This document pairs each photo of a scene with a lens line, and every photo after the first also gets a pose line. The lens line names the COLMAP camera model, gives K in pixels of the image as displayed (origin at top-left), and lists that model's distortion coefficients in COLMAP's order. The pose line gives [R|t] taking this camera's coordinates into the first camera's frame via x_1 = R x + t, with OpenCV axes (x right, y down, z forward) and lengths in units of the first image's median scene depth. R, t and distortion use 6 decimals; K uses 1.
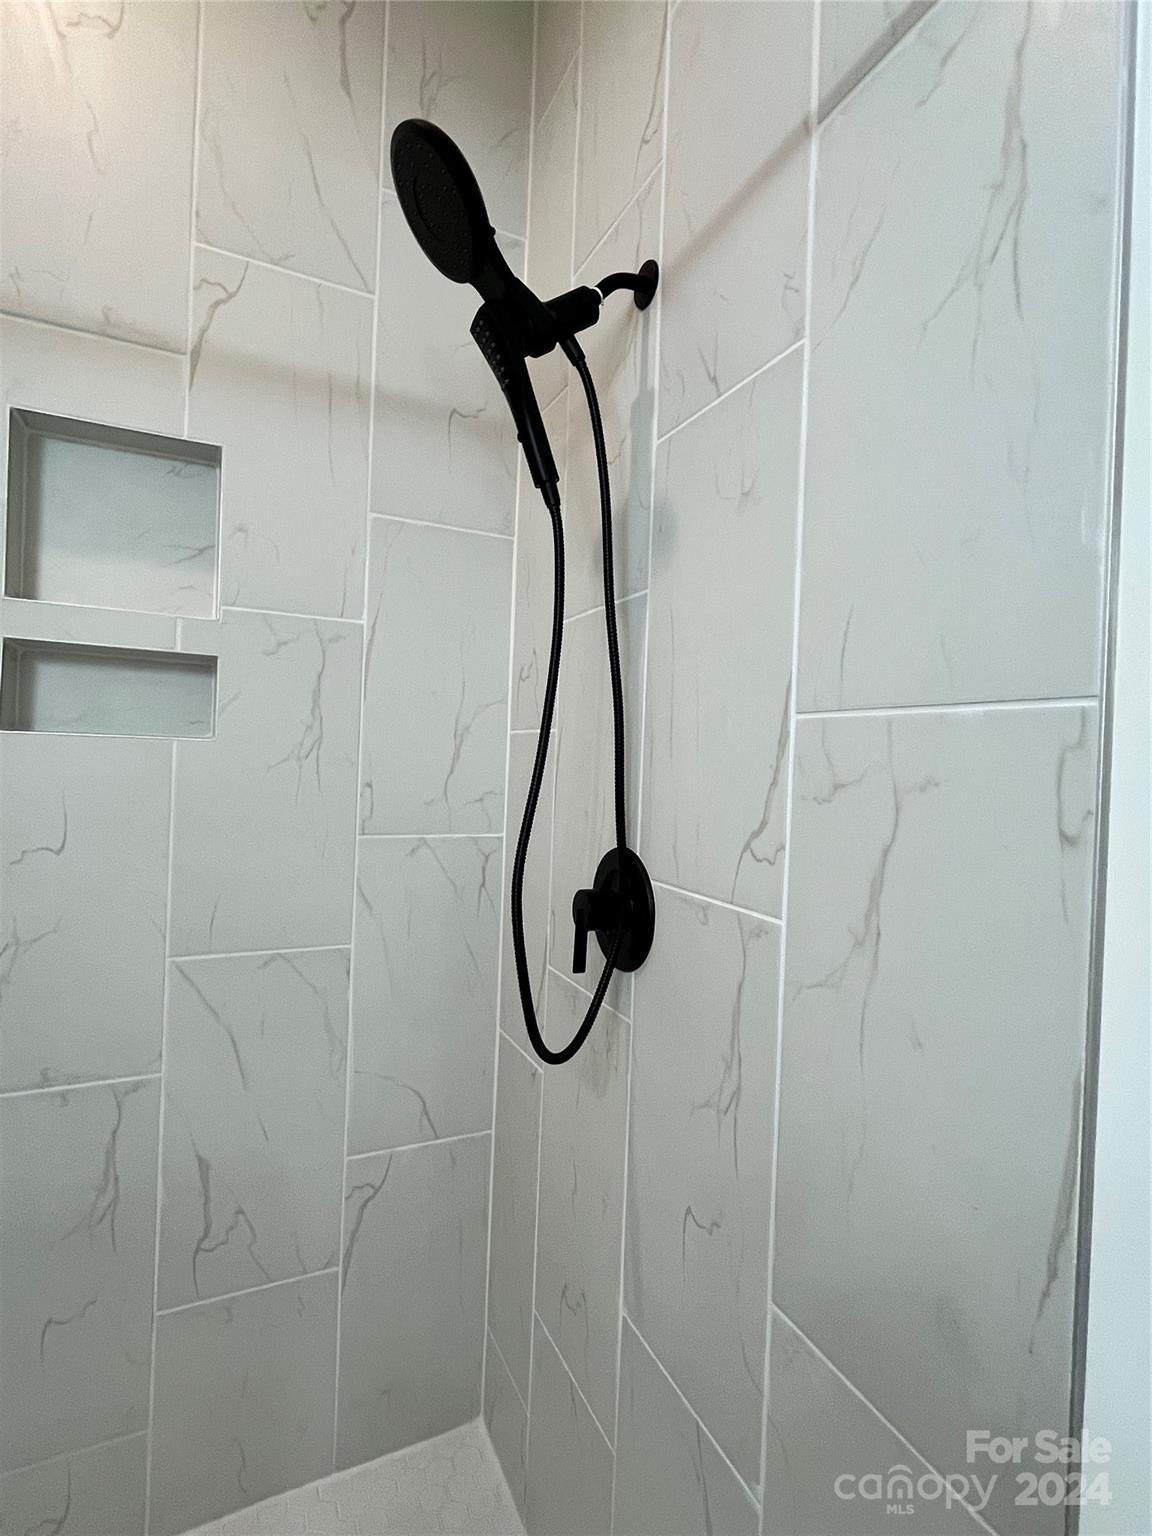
lens RADIAL K [[745.1, 0, 578.1], [0, 745.1, 759.6], [0, 0, 1]] dist [-0.001462, 0.000449]
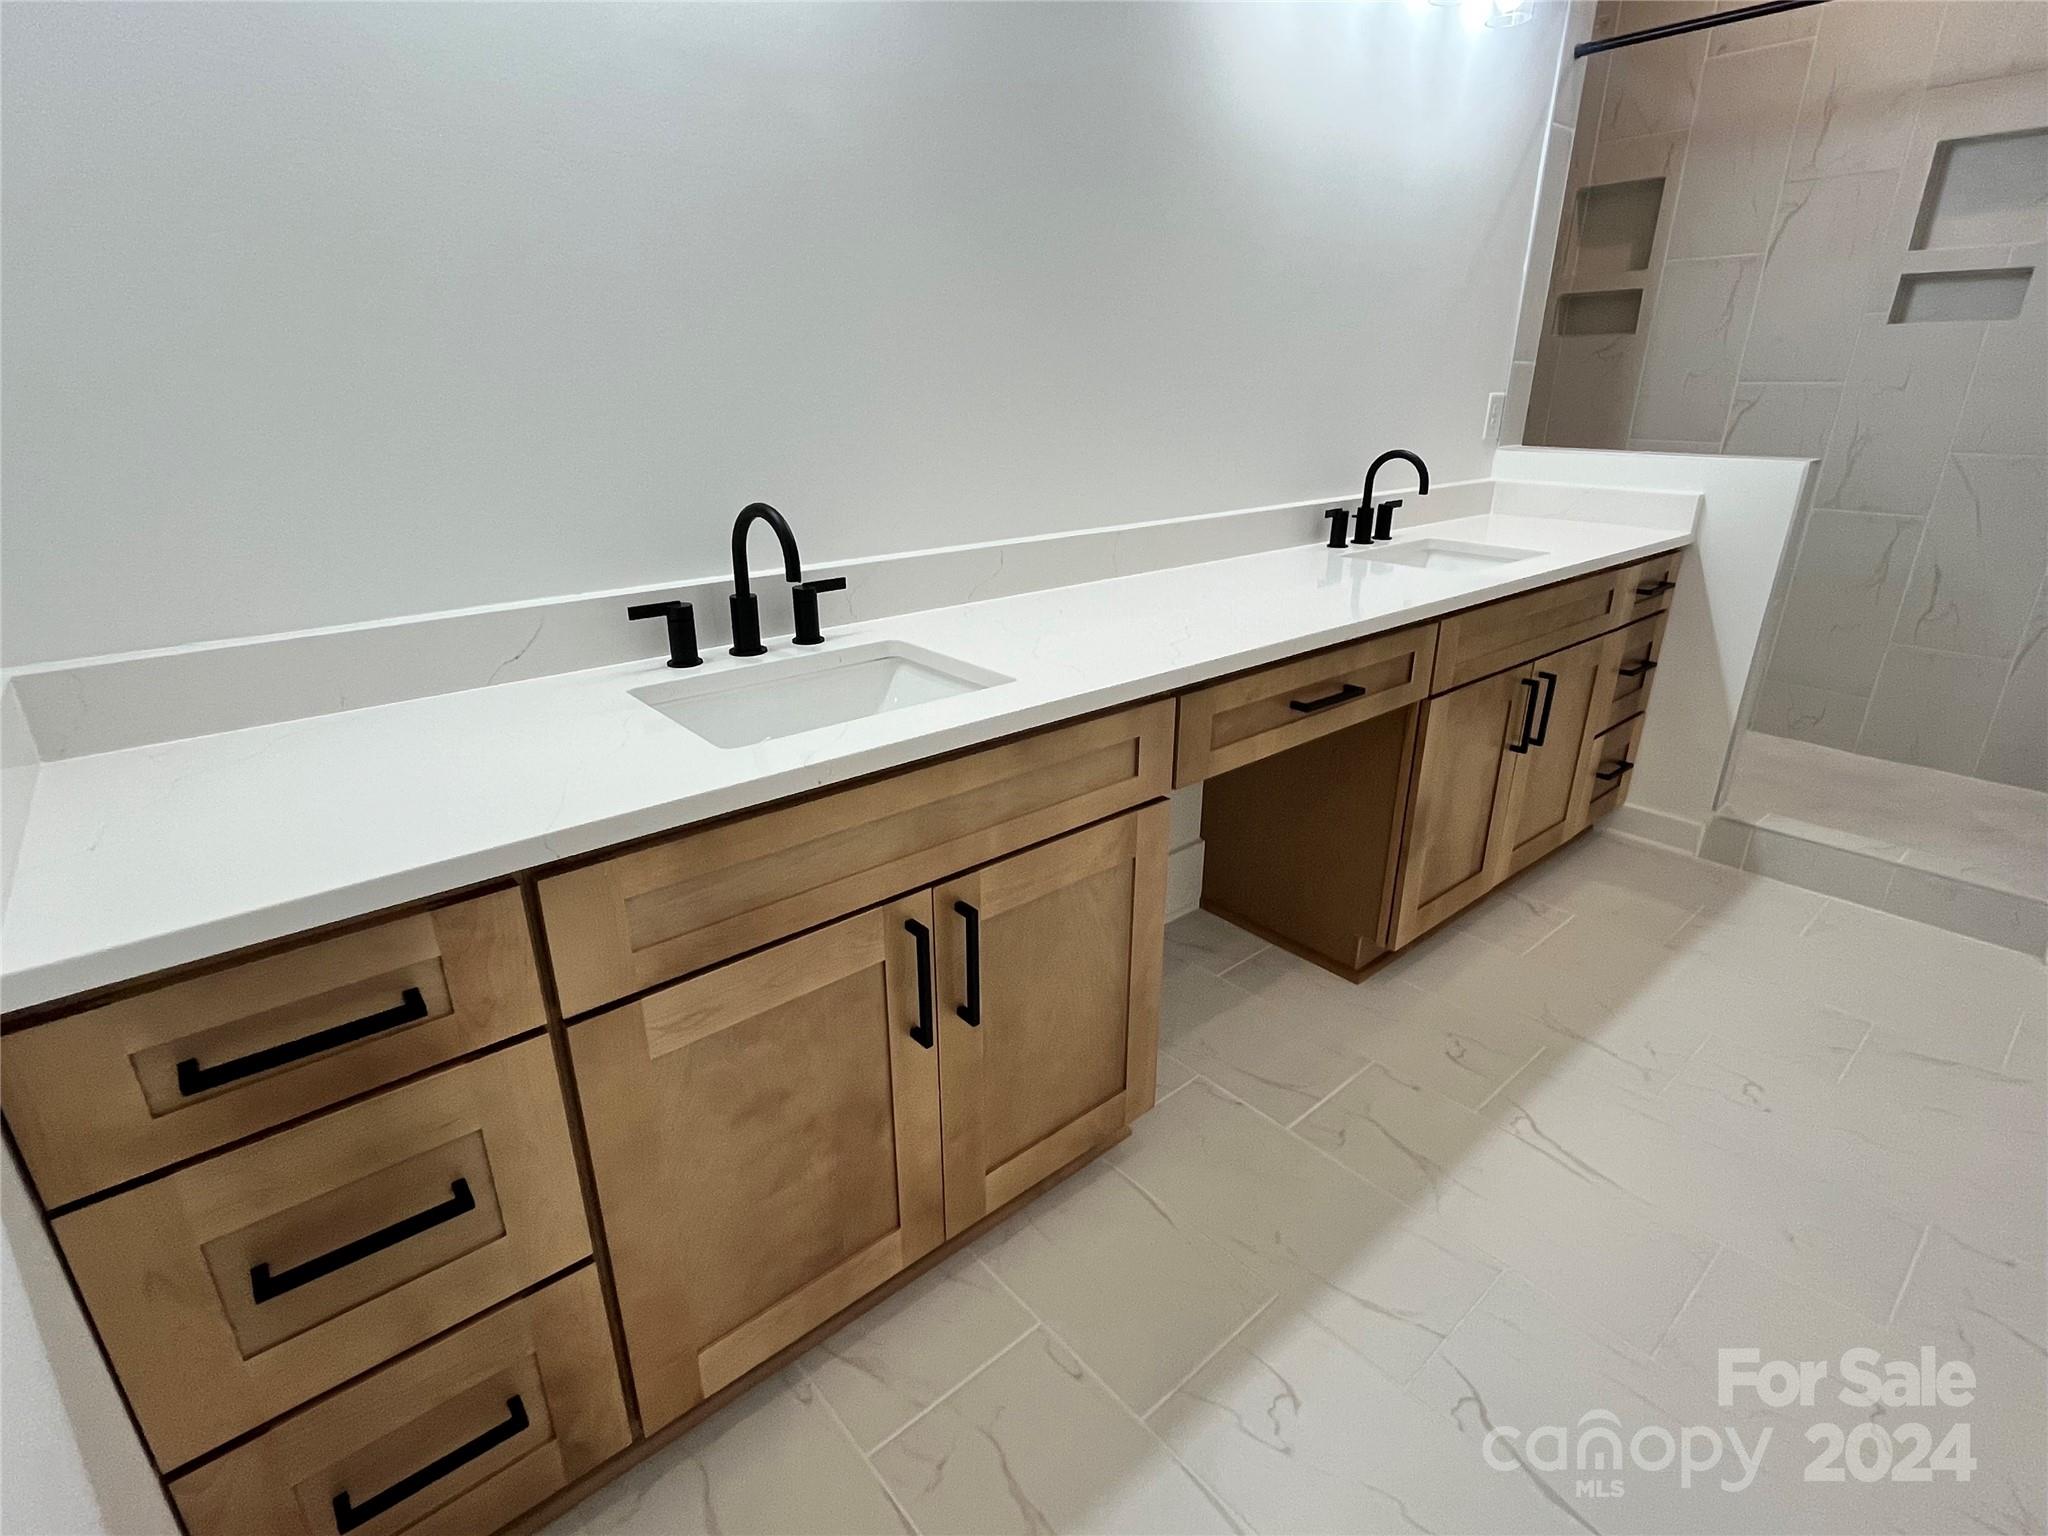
lens RADIAL K [[993.4, 0, 1023.9], [0, 993.4, 752.1], [0, 0, 1]] dist [-0.001462, 0.000449]
pose [[0.259232, 0.301325, -0.917607, 1.287680], [0.003374, 0.949797, 0.312849, 0.188916], [0.965809, -0.084196, 0.245201, -1.811014]]
